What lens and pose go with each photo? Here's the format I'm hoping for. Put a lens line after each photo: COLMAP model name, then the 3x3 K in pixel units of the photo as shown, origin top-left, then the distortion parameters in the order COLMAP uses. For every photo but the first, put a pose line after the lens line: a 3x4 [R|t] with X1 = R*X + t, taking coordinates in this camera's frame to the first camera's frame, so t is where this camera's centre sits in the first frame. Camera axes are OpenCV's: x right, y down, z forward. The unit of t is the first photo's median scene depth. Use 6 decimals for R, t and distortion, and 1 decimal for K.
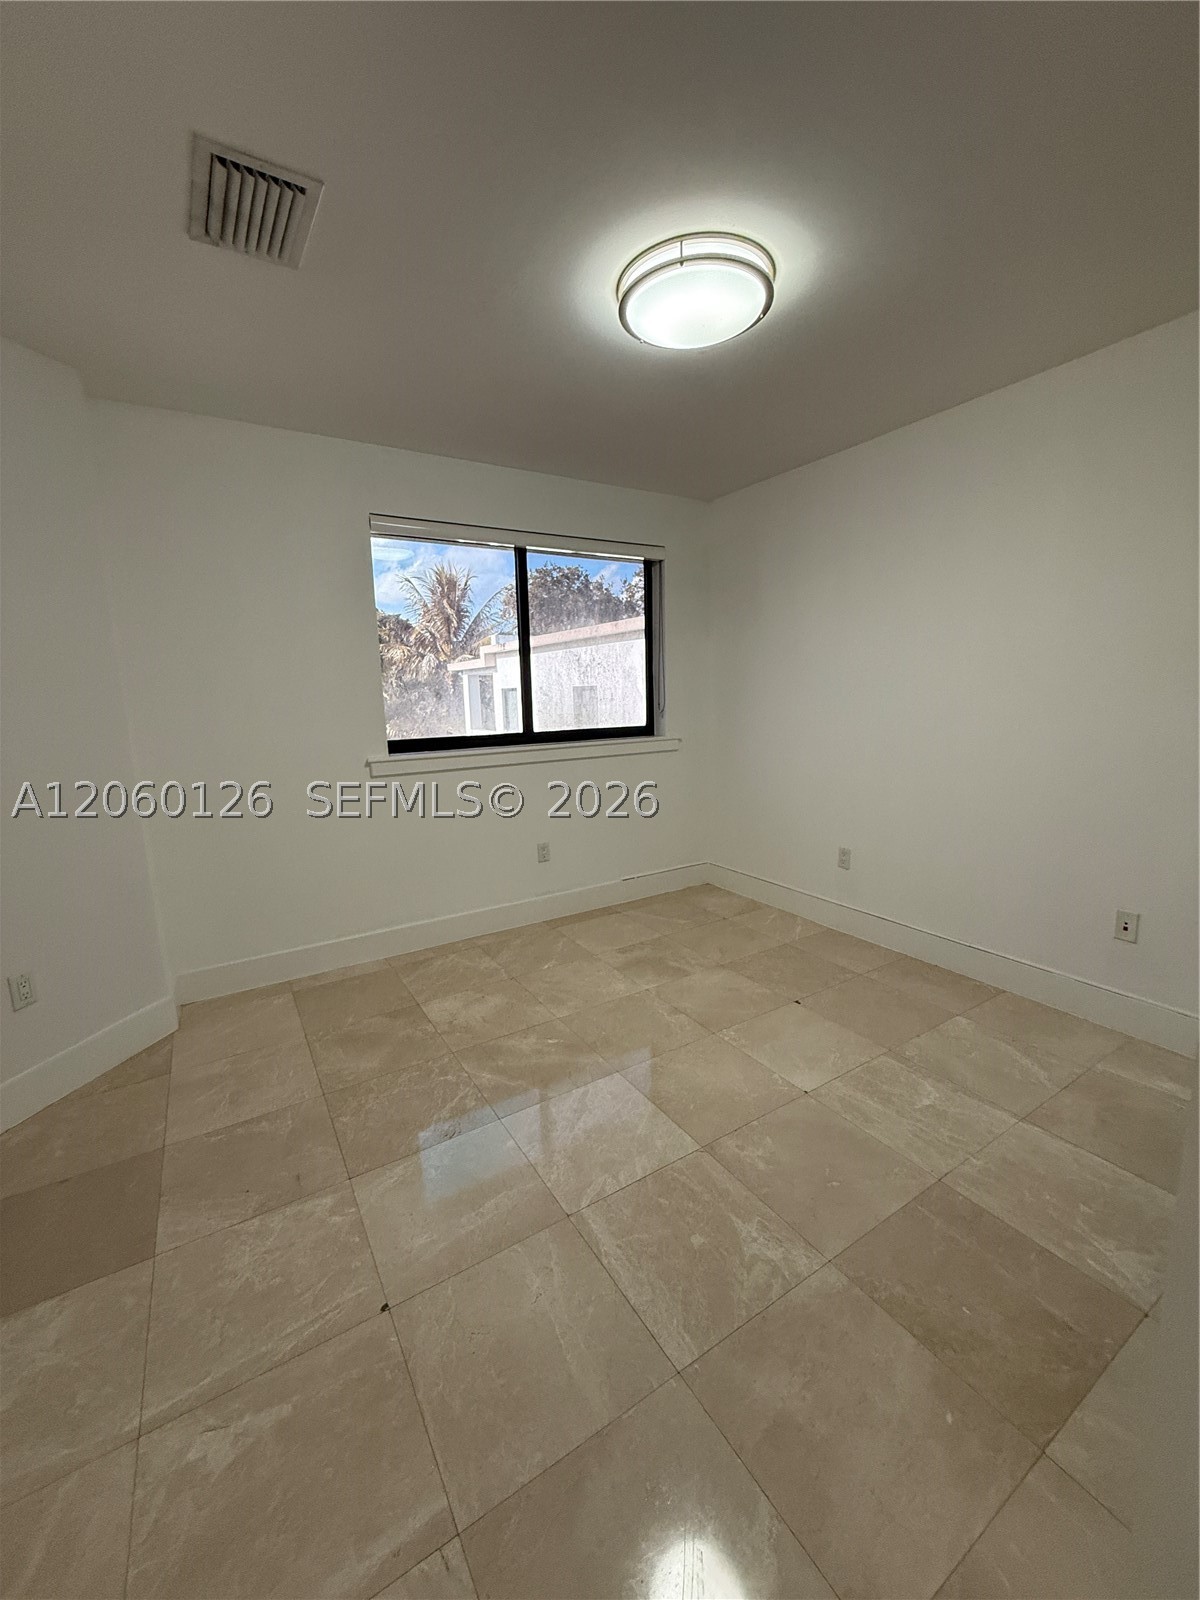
lens RADIAL K [[633.6, 0, 601.6], [0, 633.6, 797.5], [0, 0, 1]] dist [-0.001259, 0.000047]
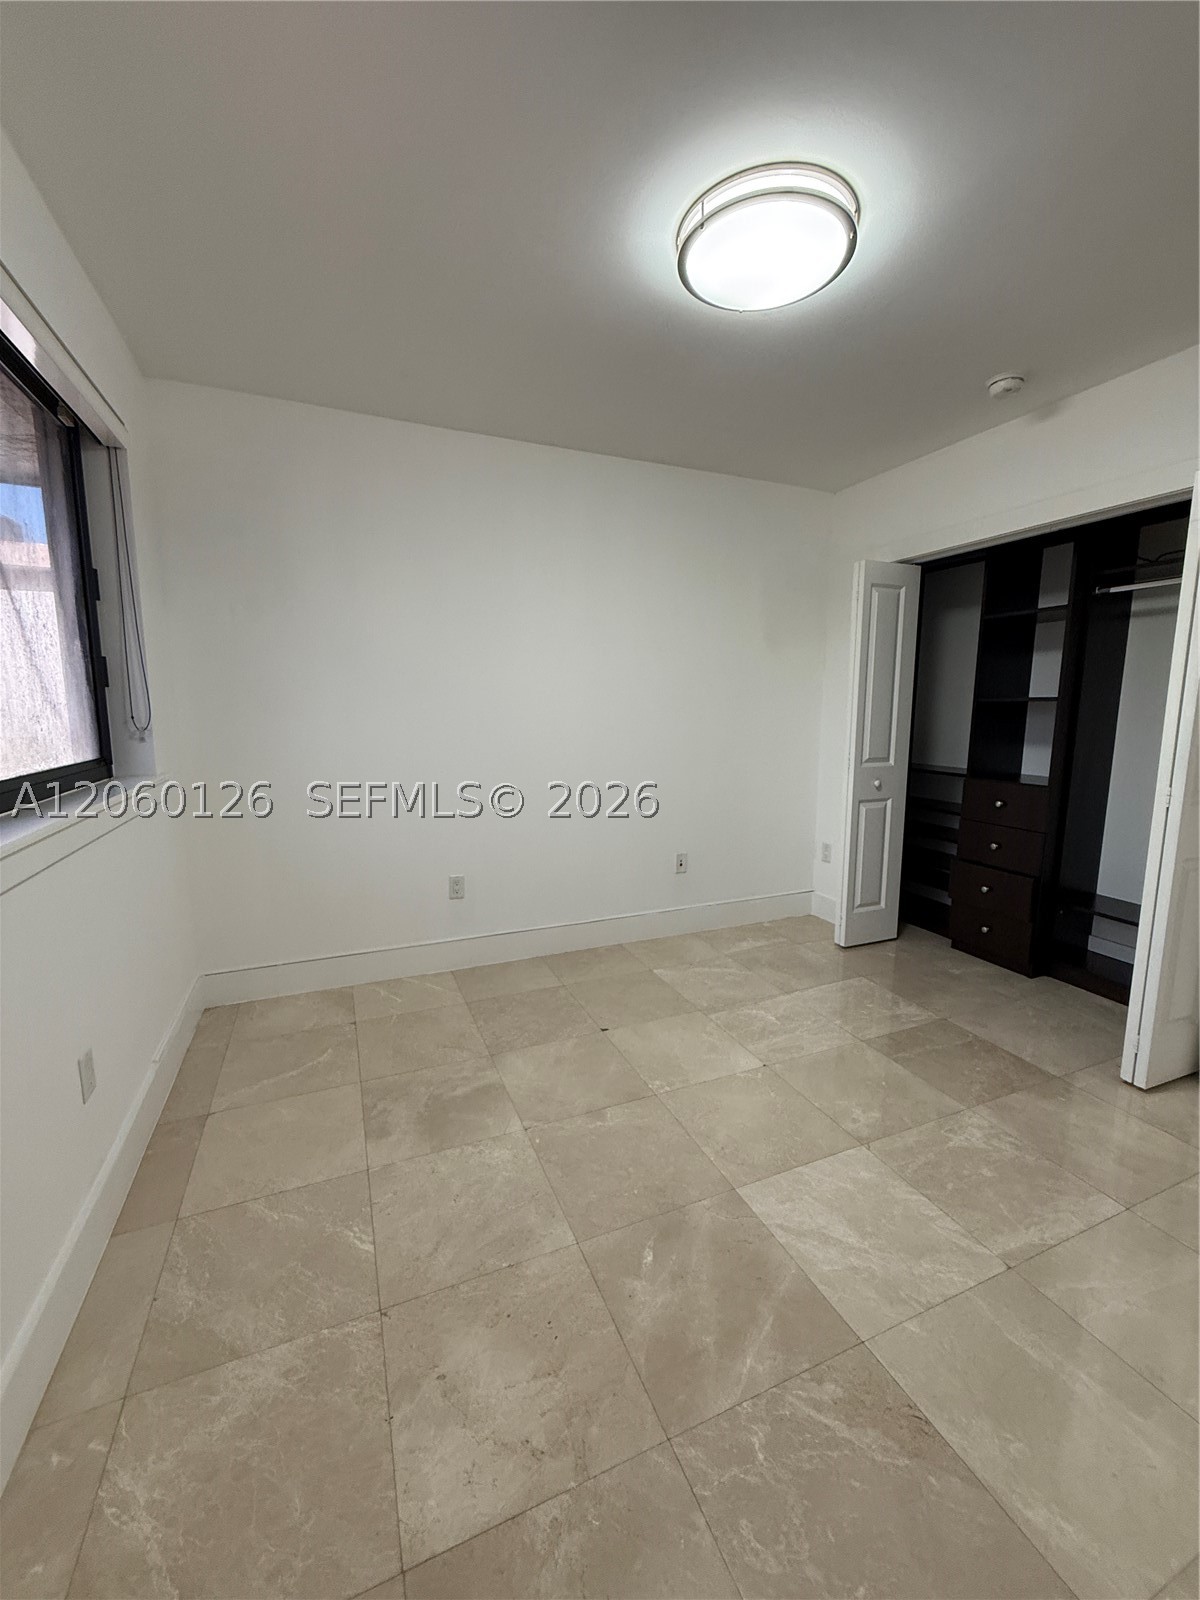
lens RADIAL K [[633.6, 0, 601.6], [0, 633.6, 797.5], [0, 0, 1]] dist [-0.001259, 0.000047]
pose [[0.157852, -0.116919, 0.980517, -0.610997], [0.156346, 0.983400, 0.092093, -0.109088], [-0.975007, 0.138763, 0.173511, 0.849523]]
